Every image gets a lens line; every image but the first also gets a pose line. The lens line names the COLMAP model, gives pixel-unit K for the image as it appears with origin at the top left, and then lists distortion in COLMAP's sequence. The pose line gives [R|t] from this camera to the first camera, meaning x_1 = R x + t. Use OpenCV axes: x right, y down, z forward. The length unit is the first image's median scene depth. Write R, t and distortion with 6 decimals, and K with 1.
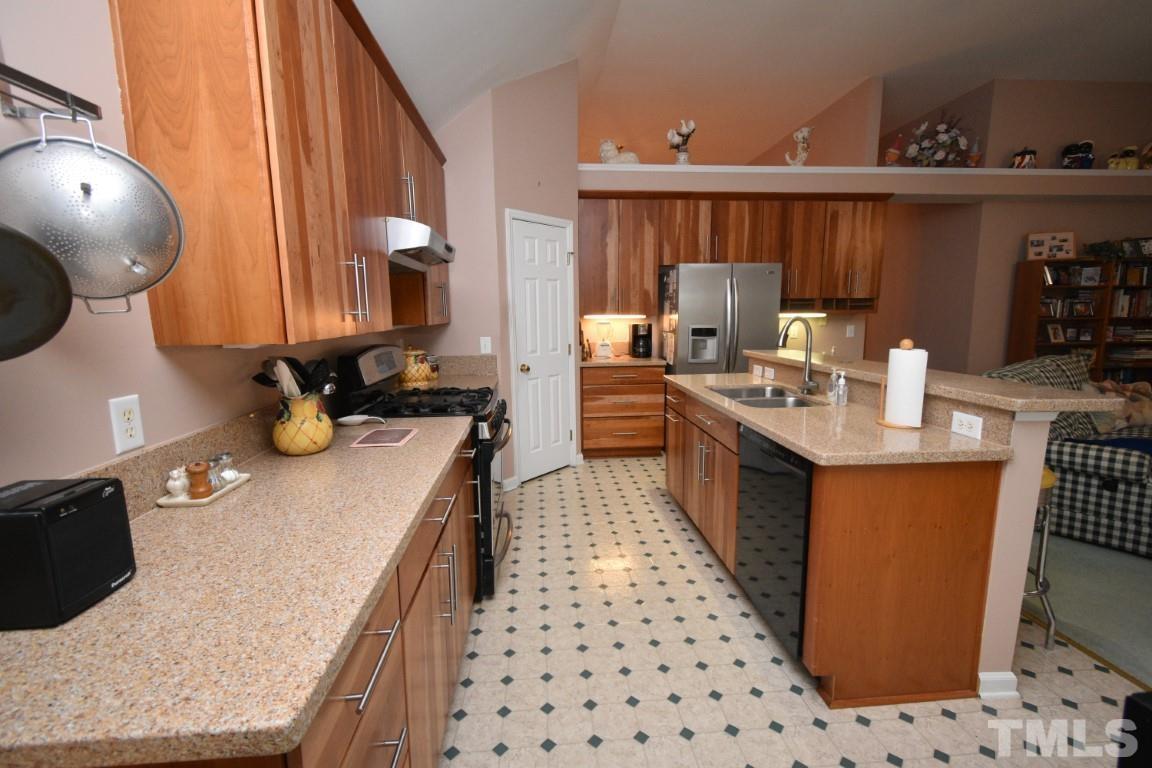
lens RADIAL K [[504.6, 0, 576.7], [0, 504.6, 380.5], [0, 0, 1]] dist [0.001266, -0.001288]
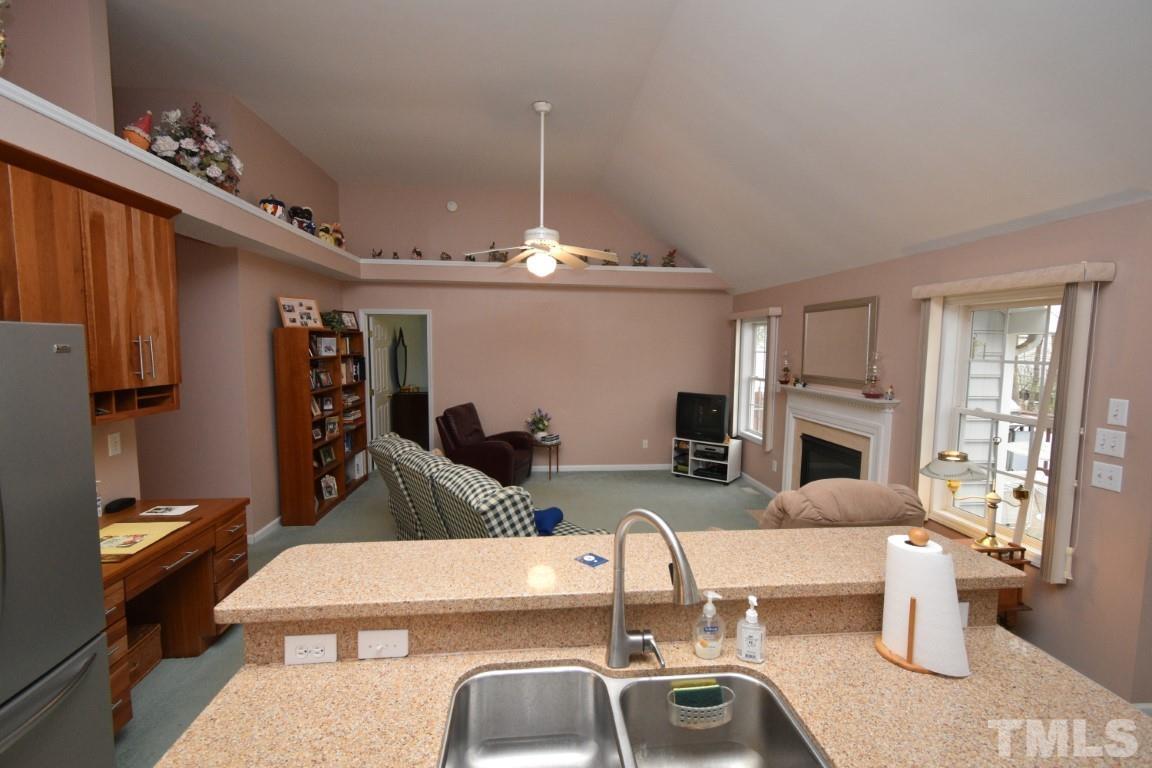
lens RADIAL K [[504.6, 0, 573.4], [0, 504.6, 386.8], [0, 0, 1]] dist [0.001266, -0.001288]
pose [[-0.019281, -0.076306, 0.996898, 0.009670], [0.141027, 0.986907, 0.078269, -0.140760], [-0.989818, 0.142099, -0.008268, 0.555538]]
